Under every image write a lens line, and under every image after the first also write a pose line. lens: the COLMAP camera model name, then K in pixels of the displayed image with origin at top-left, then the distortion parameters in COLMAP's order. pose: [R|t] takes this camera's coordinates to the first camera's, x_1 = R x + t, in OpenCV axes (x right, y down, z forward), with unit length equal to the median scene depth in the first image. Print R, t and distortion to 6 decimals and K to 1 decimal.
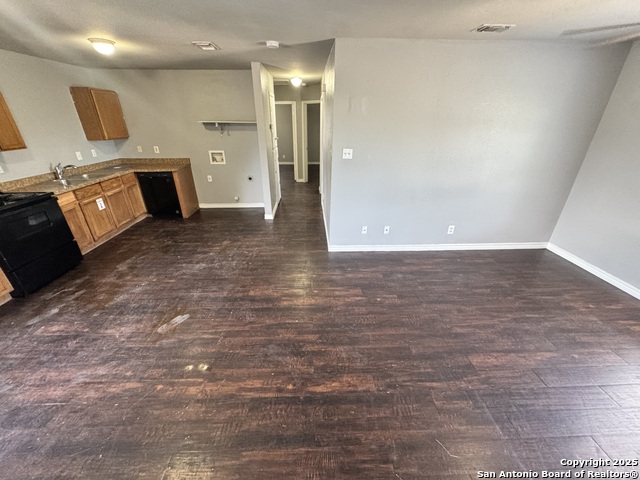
lens RADIAL K [[257.4, 0, 318.7], [0, 257.4, 240.4], [0, 0, 1]] dist [-0.001371, -0.000257]
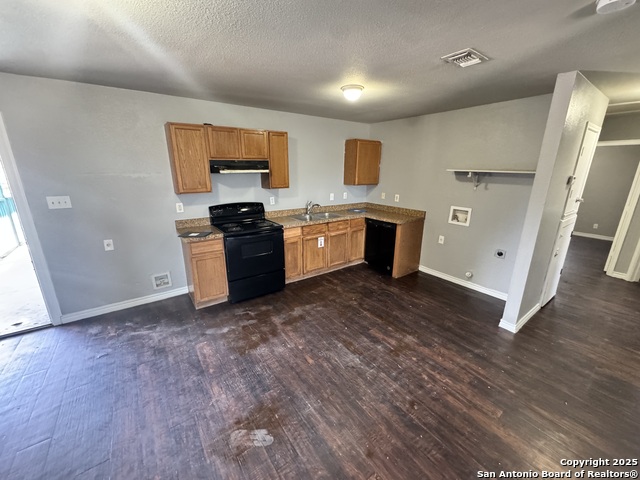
lens RADIAL K [[257.4, 0, 319.6], [0, 257.4, 240.1], [0, 0, 1]] dist [-0.001371, -0.000257]
pose [[0.561095, 0.228421, -0.795611, -0.019219], [-0.363186, 0.931648, 0.011344, -0.151891], [0.743820, 0.282589, 0.605702, 0.343098]]
